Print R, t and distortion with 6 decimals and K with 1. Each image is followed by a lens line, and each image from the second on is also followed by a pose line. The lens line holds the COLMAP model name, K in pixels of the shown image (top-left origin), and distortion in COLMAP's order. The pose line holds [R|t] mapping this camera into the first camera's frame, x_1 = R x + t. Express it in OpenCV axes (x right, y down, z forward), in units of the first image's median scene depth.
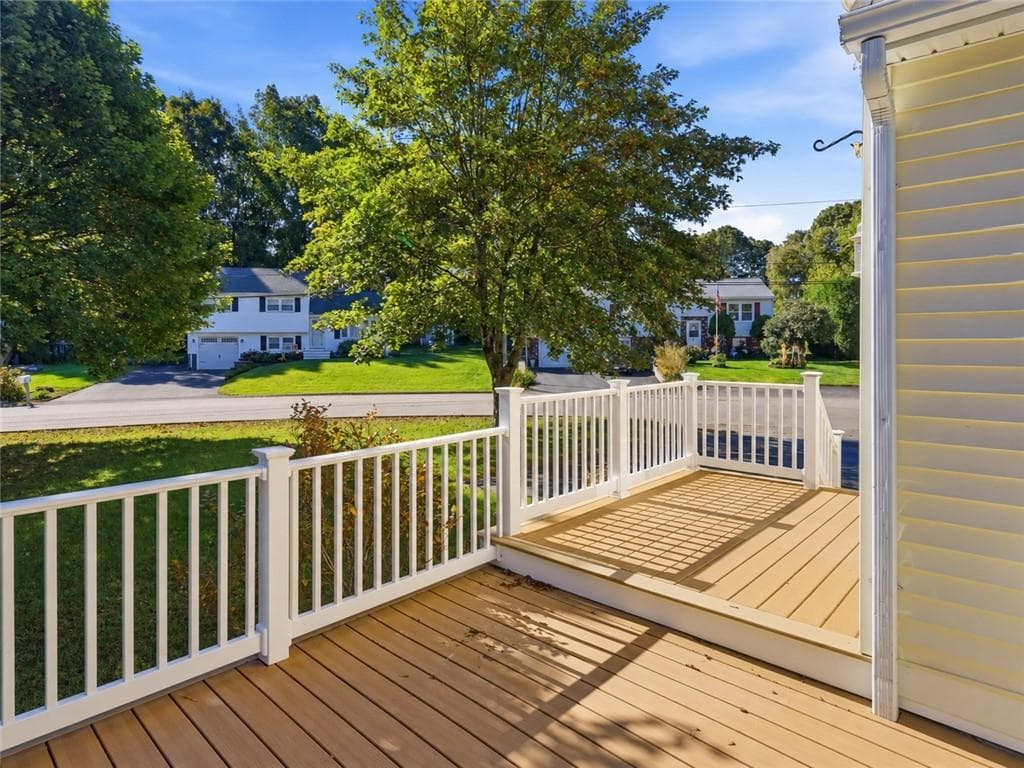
lens RADIAL K [[593.2, 0, 517.5], [0, 593.2, 352.9], [0, 0, 1]] dist [-0.004579, -0.000411]
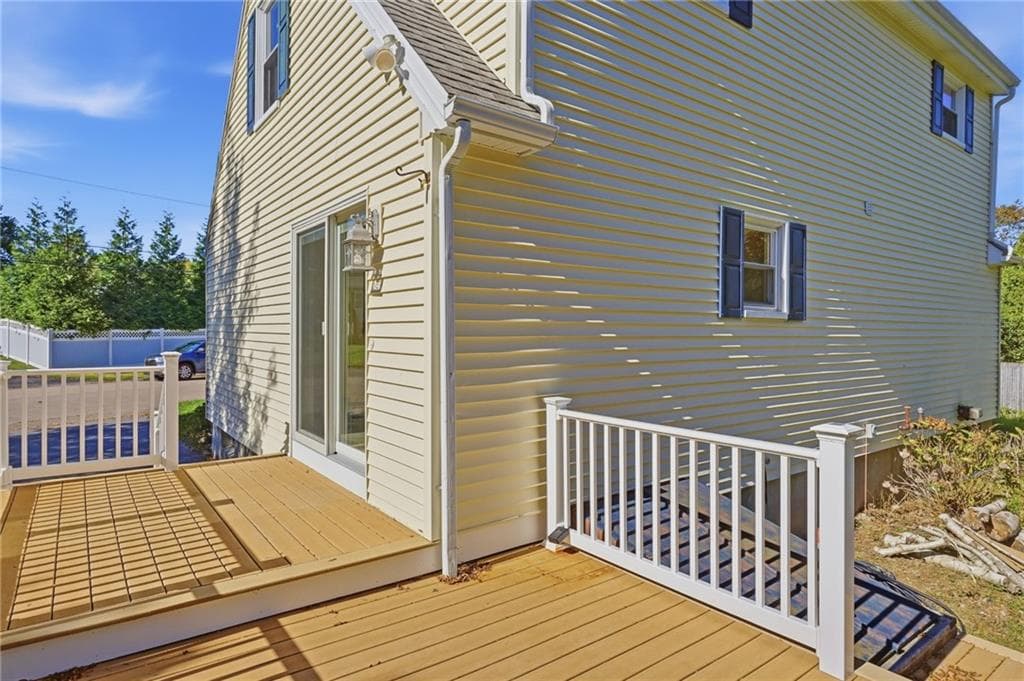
lens RADIAL K [[578.1, 0, 509.7], [0, 578.1, 334.0], [0, 0, 1]] dist [-0.002929, -0.001171]
pose [[0.189719, -0.003347, 0.981833, -0.559019], [0.008948, 0.999959, 0.001679, 0.007956], [-0.981798, 0.008467, 0.189741, 0.416505]]
